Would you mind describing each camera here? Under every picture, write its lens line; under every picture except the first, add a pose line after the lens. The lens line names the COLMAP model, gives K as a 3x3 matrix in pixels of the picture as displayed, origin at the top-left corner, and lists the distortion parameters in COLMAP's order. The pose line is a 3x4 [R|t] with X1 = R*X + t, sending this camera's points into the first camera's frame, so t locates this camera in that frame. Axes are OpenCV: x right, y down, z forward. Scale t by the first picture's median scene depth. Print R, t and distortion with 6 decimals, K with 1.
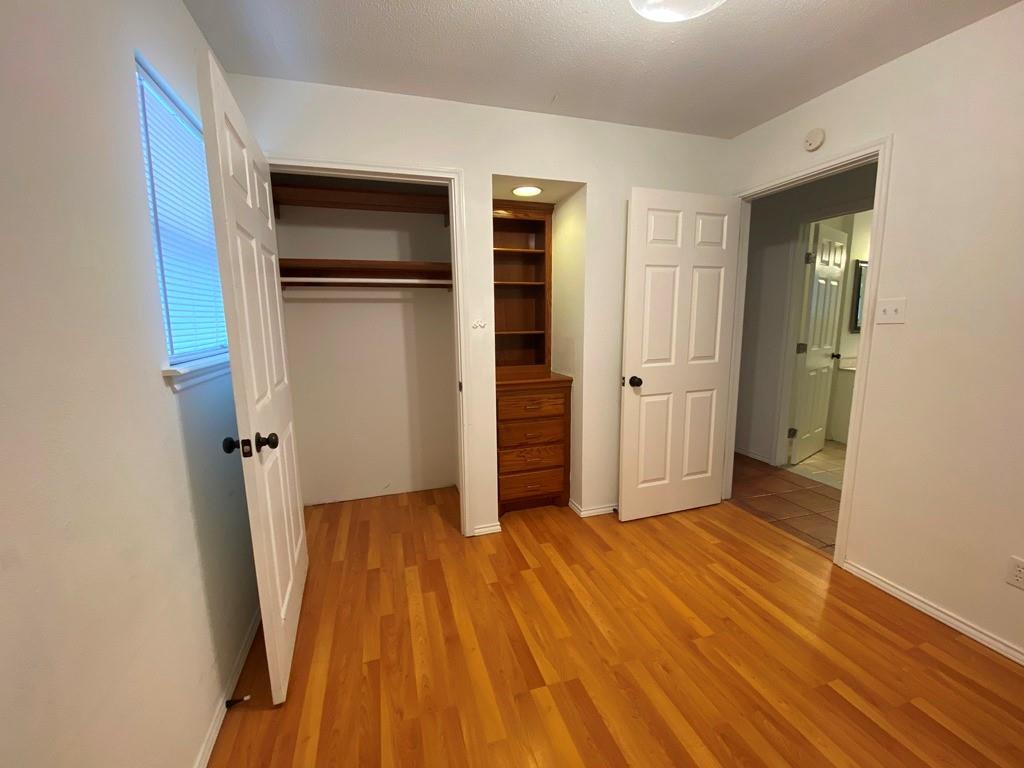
lens RADIAL K [[417.3, 0, 510.8], [0, 417.3, 386.2], [0, 0, 1]] dist [0.045351, -0.035892]
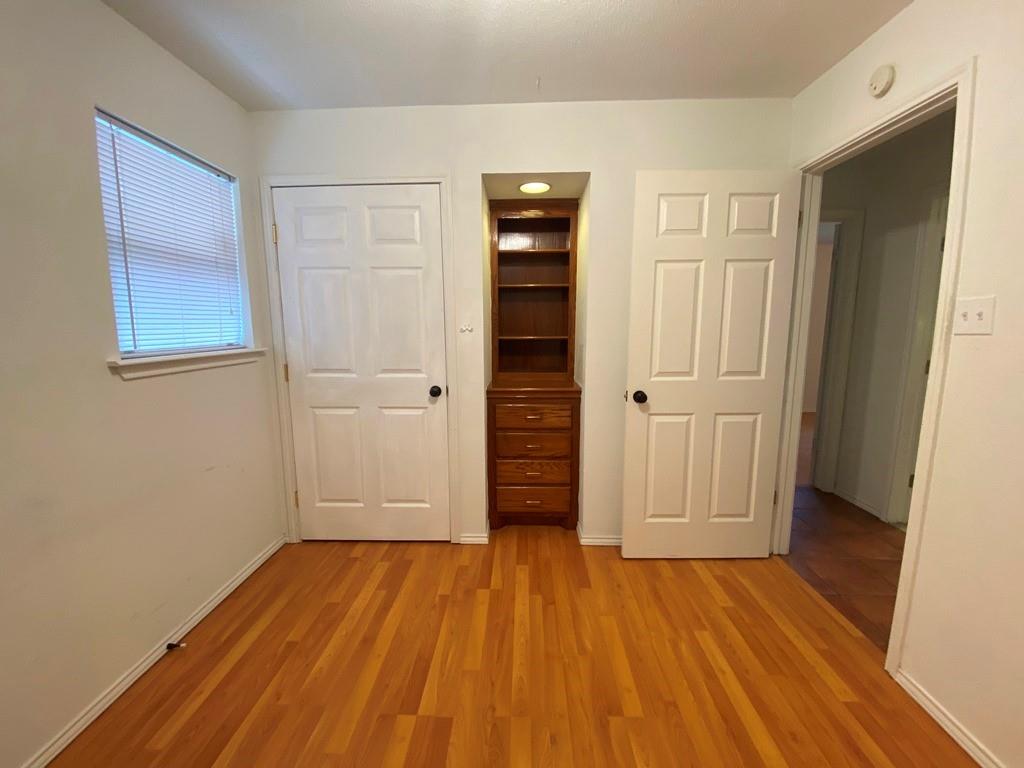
lens RADIAL K [[417.3, 0, 510.8], [0, 417.3, 386.2], [0, 0, 1]] dist [0.045351, -0.035892]
pose [[0.942923, 0.055923, -0.328282, 0.328175], [-0.059632, 0.998220, -0.001234, -0.016380], [0.327628, 0.020740, 0.944579, 0.103359]]
